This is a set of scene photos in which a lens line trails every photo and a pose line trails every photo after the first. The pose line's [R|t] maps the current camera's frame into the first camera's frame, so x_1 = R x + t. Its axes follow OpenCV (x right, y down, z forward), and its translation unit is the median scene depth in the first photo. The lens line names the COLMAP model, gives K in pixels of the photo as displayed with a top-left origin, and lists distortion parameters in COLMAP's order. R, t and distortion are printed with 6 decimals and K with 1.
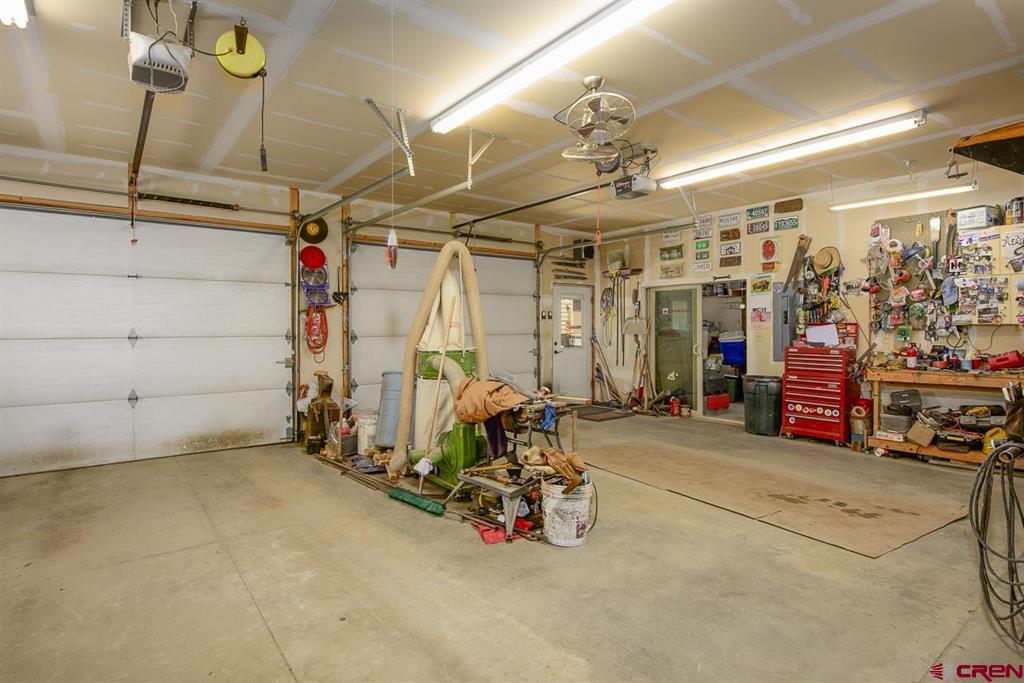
lens RADIAL K [[546.7, 0, 512.0], [0, 546.7, 341.5], [0, 0, 1]] dist [0.037258, 0.000042]
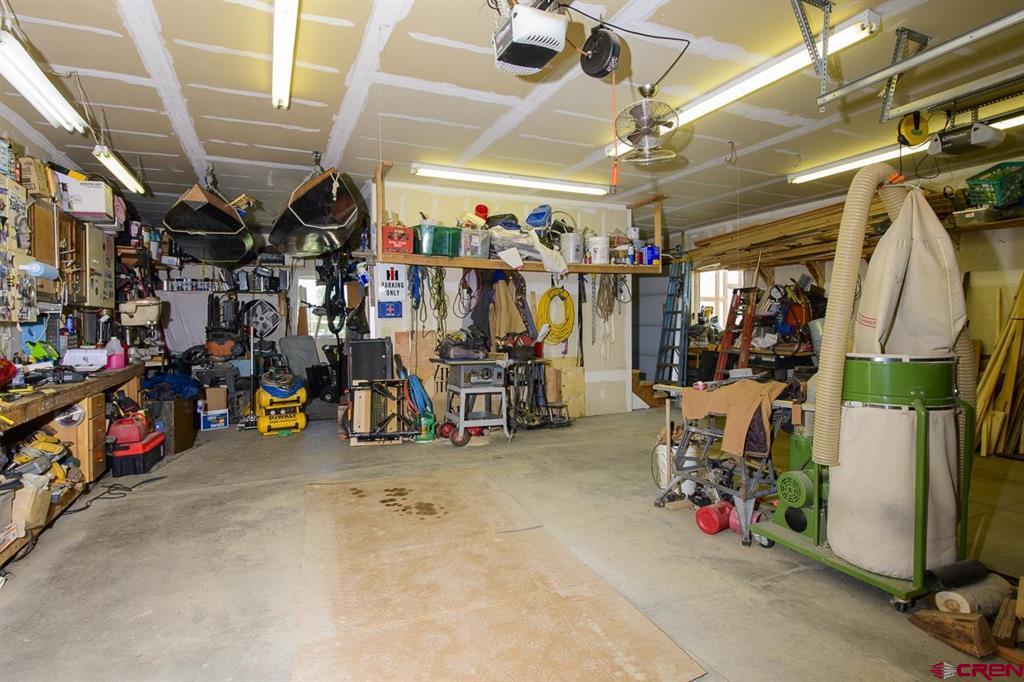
lens RADIAL K [[546.7, 0, 512.0], [0, 546.7, 341.0], [0, 0, 1]] dist [0.037258, 0.000042]
pose [[-0.976283, -0.002684, 0.216481, 0.168331], [0.009564, 0.998412, 0.055512, -0.045417], [-0.216286, 0.056266, -0.974707, 1.951489]]
